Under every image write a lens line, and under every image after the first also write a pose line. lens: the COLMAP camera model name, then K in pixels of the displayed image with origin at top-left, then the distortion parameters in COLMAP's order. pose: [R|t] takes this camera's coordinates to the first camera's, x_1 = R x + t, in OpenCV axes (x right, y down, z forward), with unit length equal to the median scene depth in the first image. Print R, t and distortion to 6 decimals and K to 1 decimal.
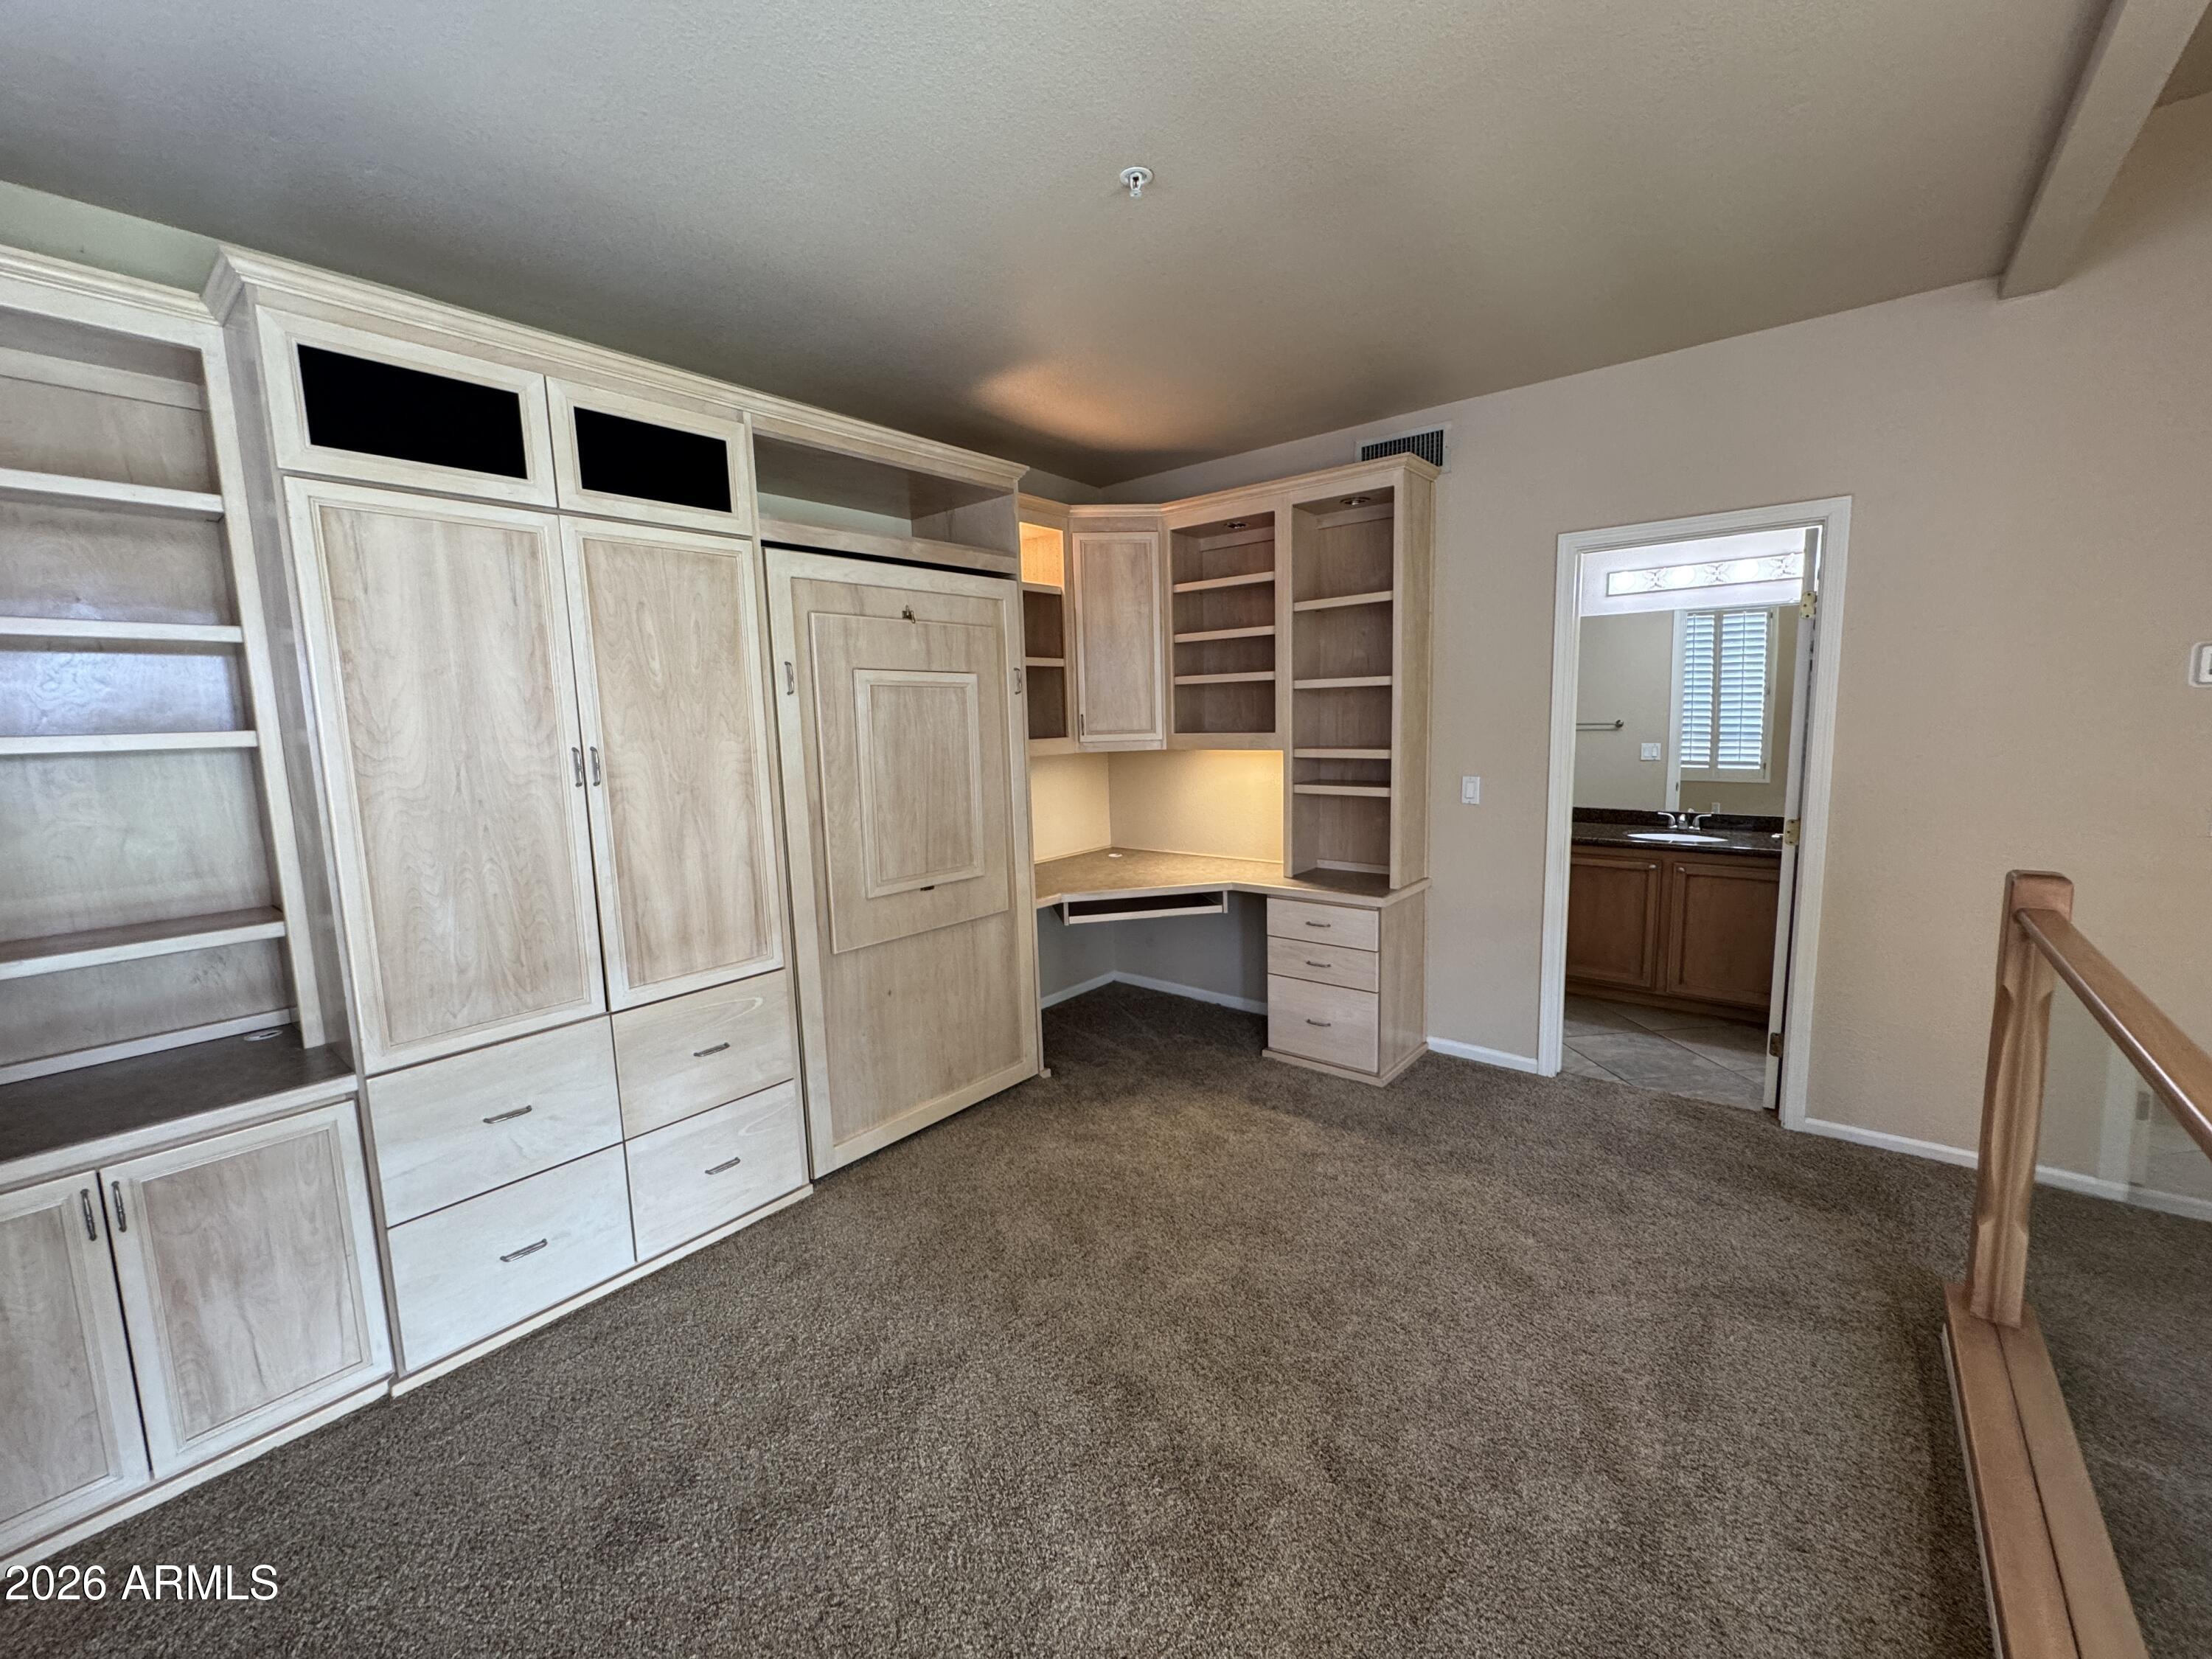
lens RADIAL K [[881.9, 0, 1101.0], [0, 881.9, 824.4], [0, 0, 1]] dist [-0.002841, -0.000128]
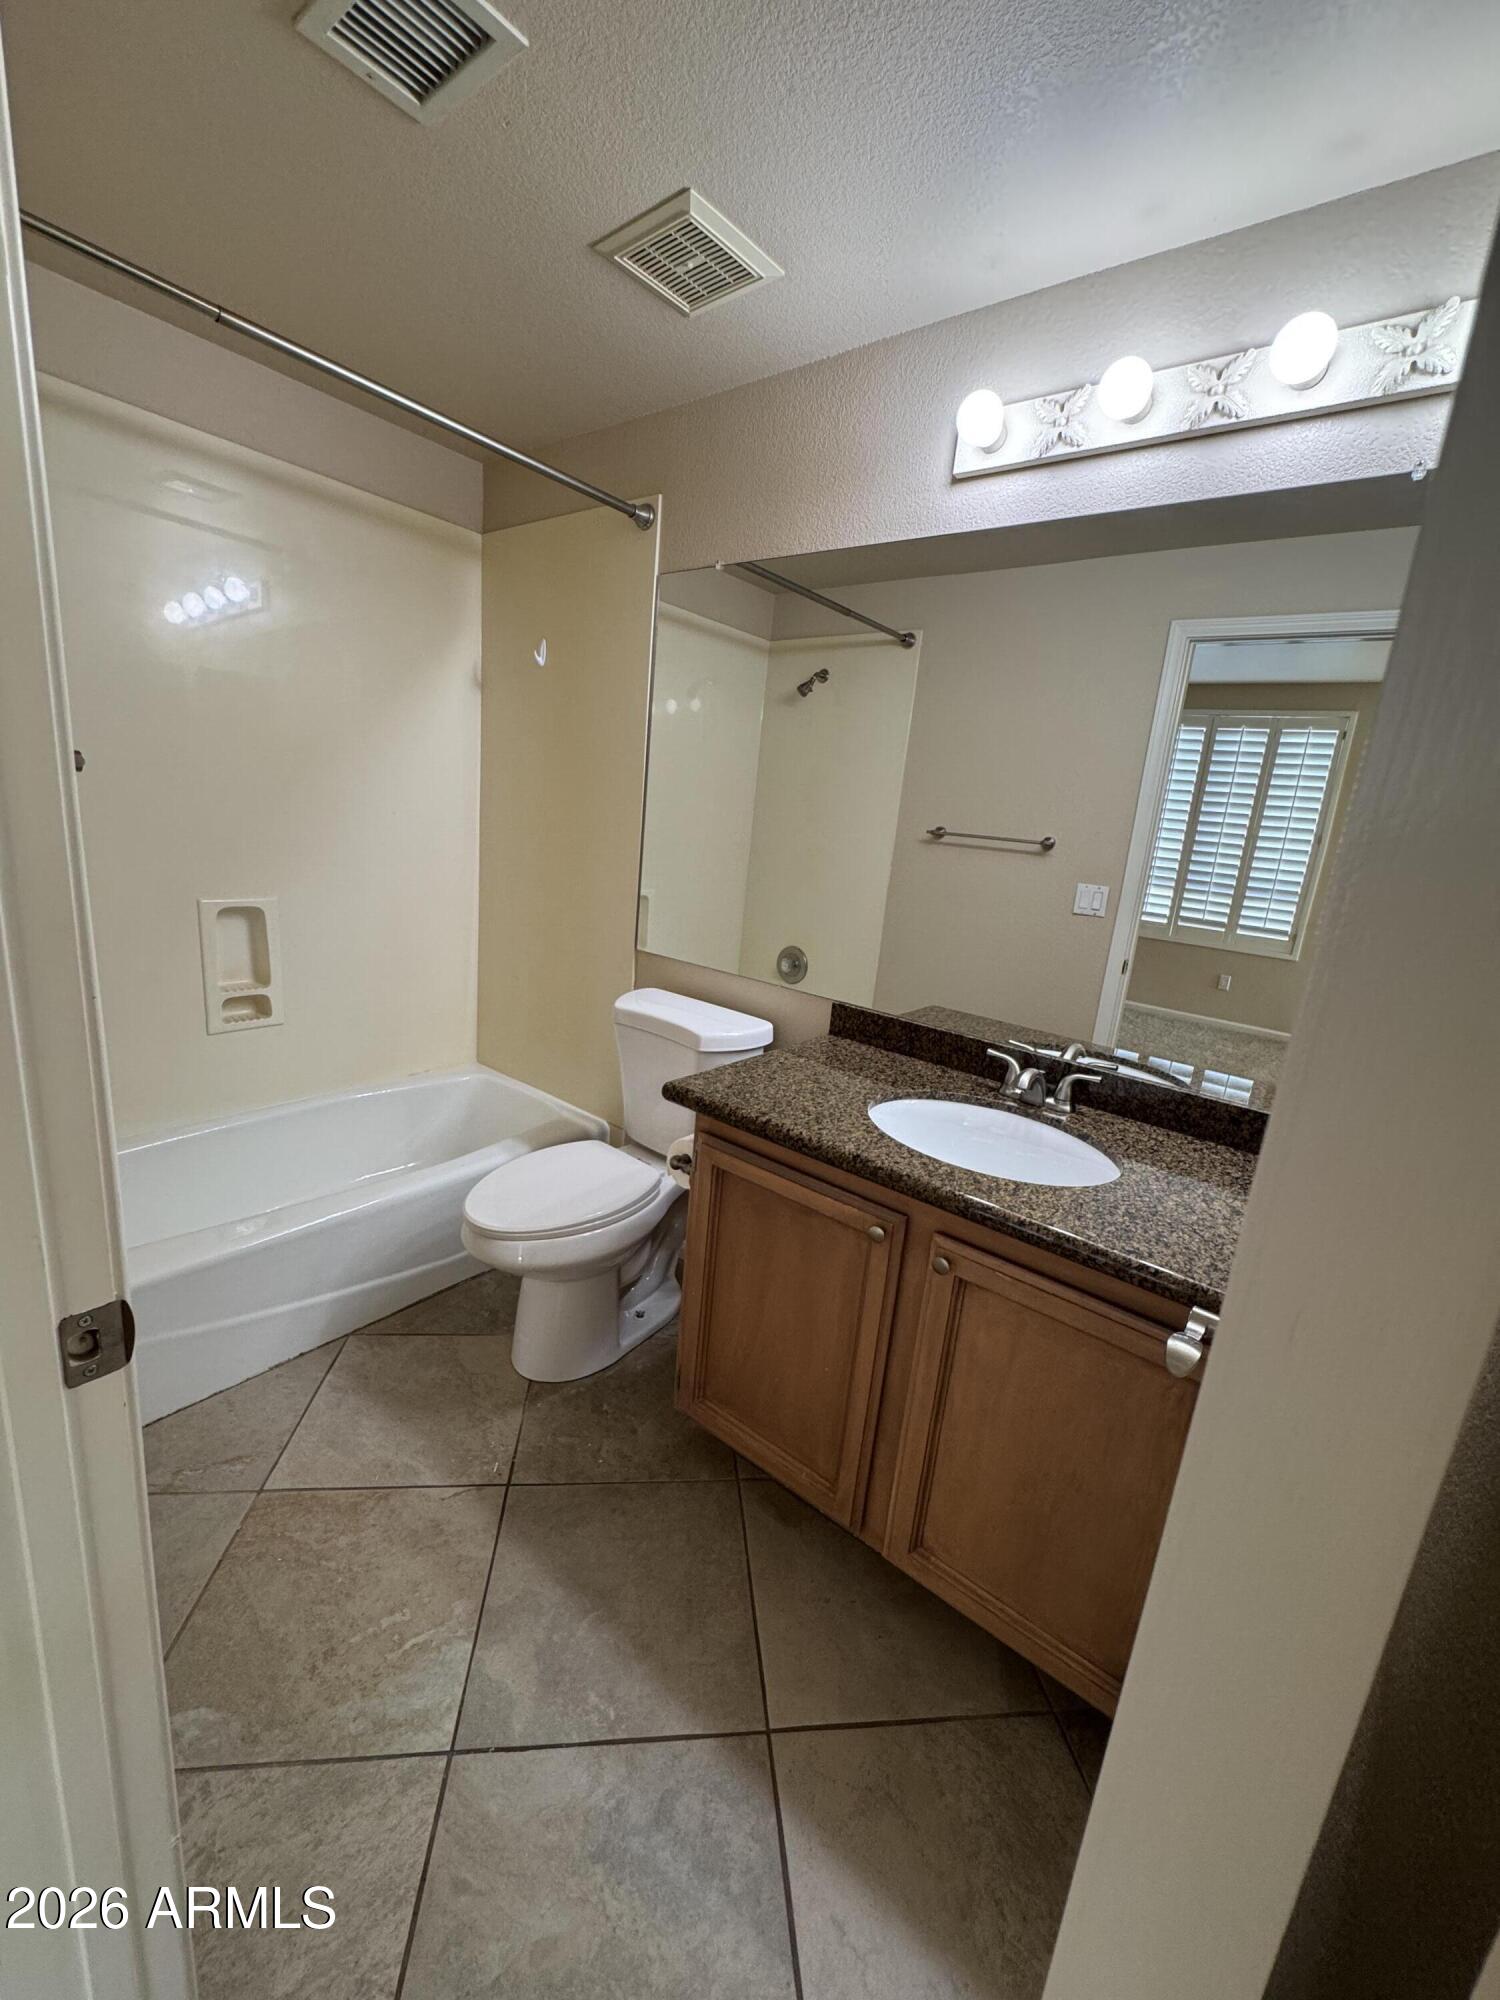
lens RADIAL K [[797.4, 0, 754.0], [0, 797.4, 997.1], [0, 0, 1]] dist [-0.002841, -0.000128]
pose [[0.992374, 0.110480, 0.054667, 0.538227], [-0.115596, 0.988096, 0.101512, -0.066199], [-0.042801, -0.107057, 0.993331, 0.687723]]
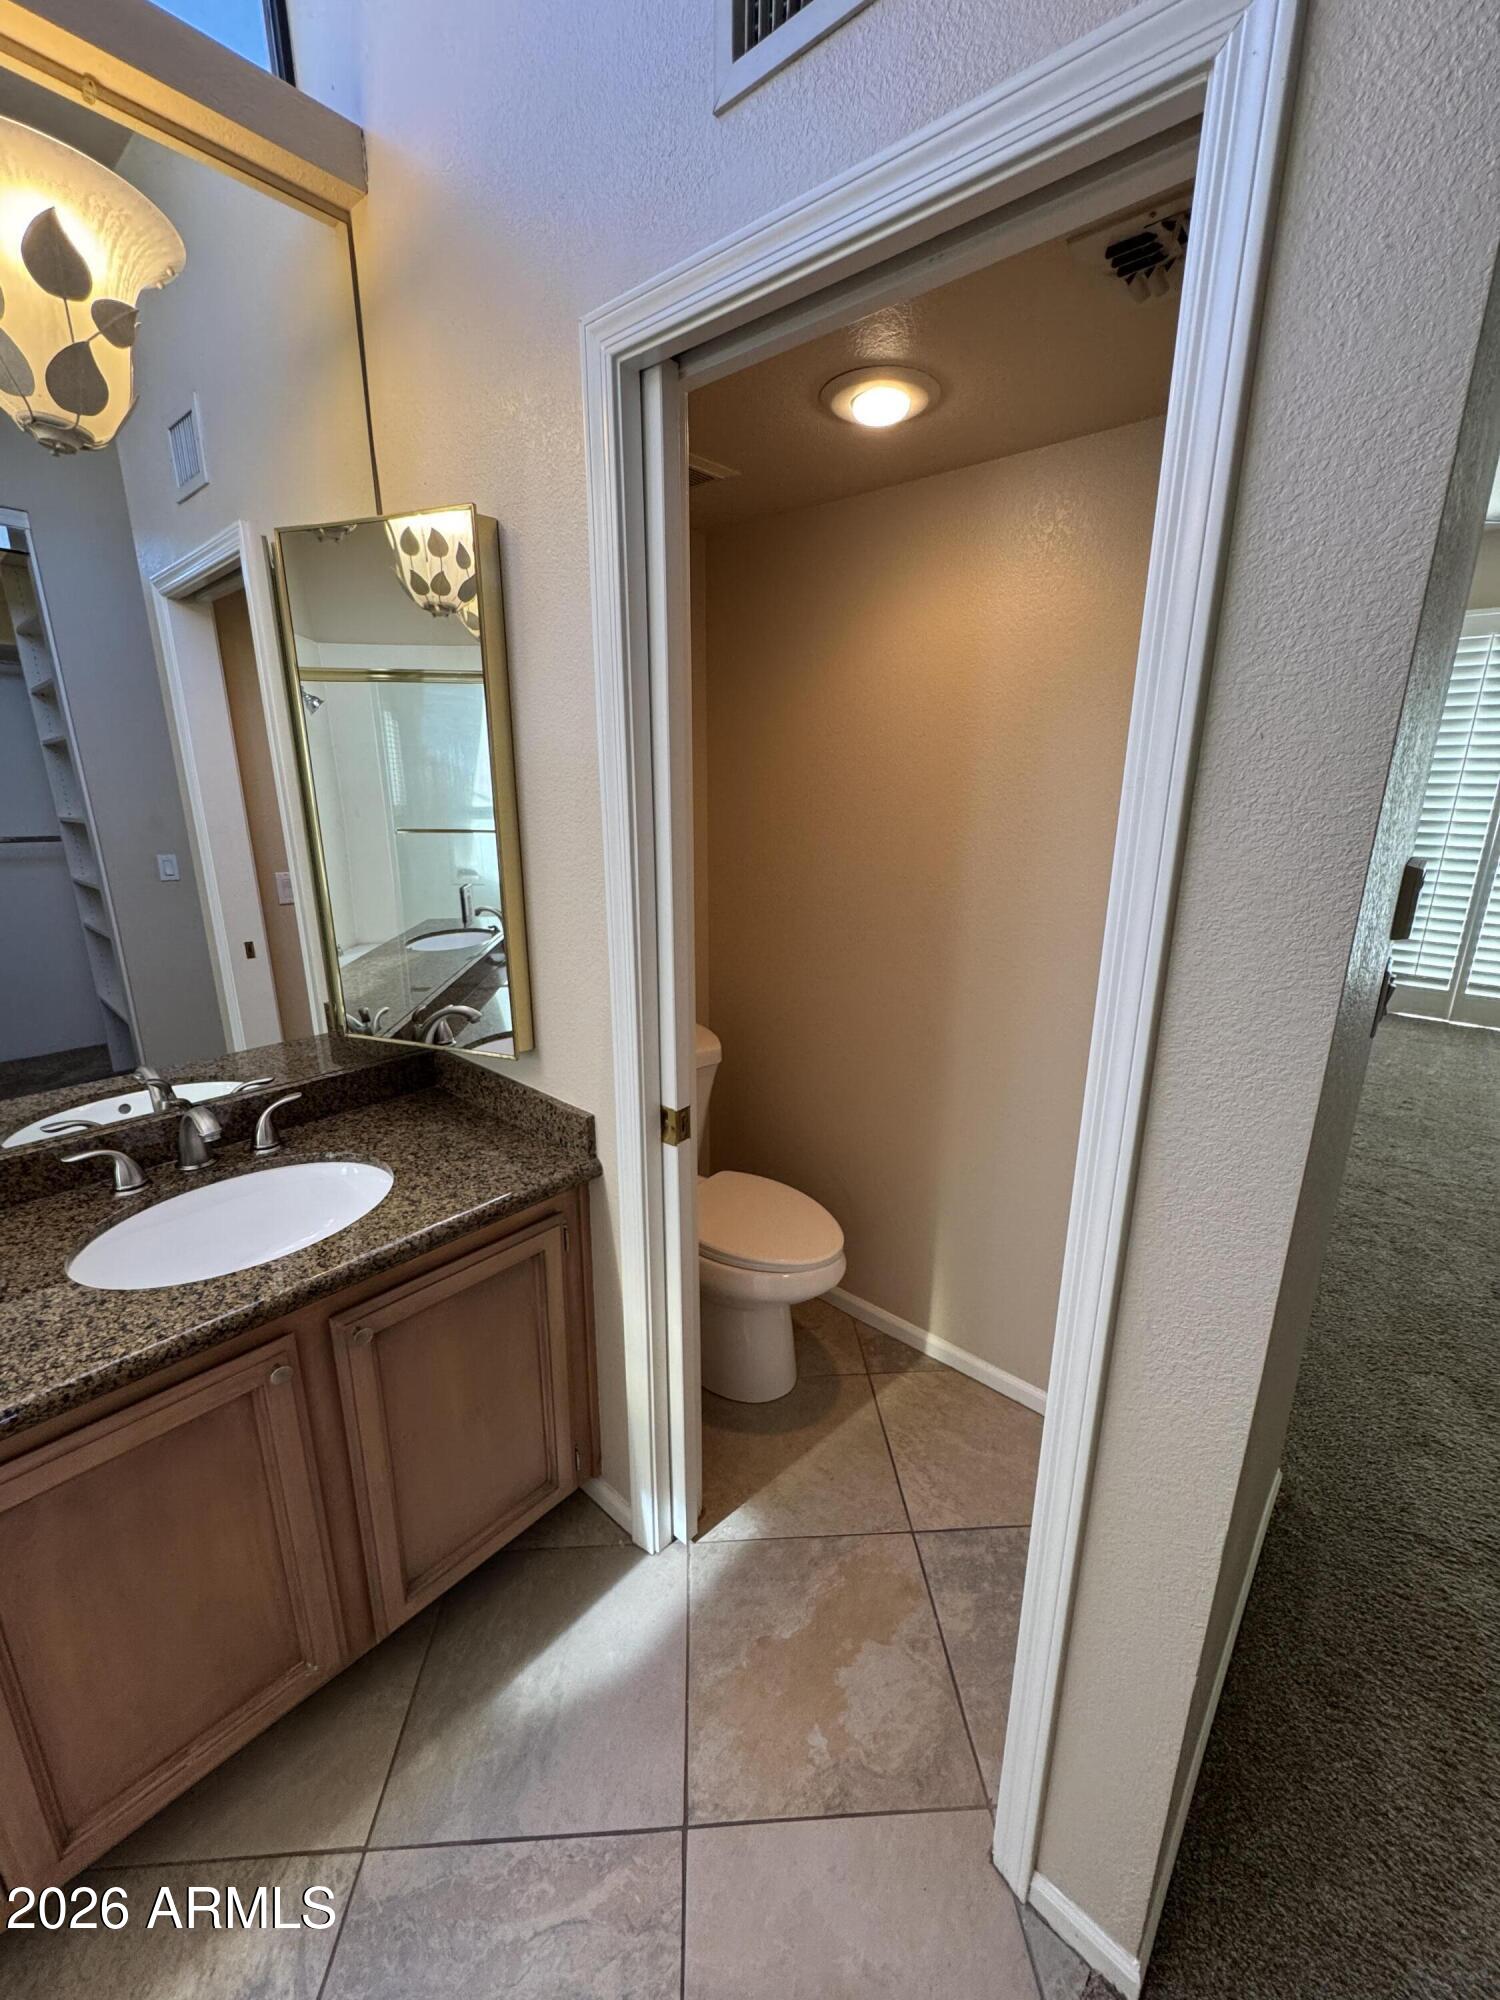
lens RADIAL K [[797.4, 0, 752.6], [0, 797.4, 1006.7], [0, 0, 1]] dist [-0.002841, -0.000128]
pose [[0.034403, -0.248001, 0.968149, 0.393473], [0.110882, 0.963689, 0.242918, -0.112606], [-0.993238, 0.098993, 0.060653, 0.801571]]
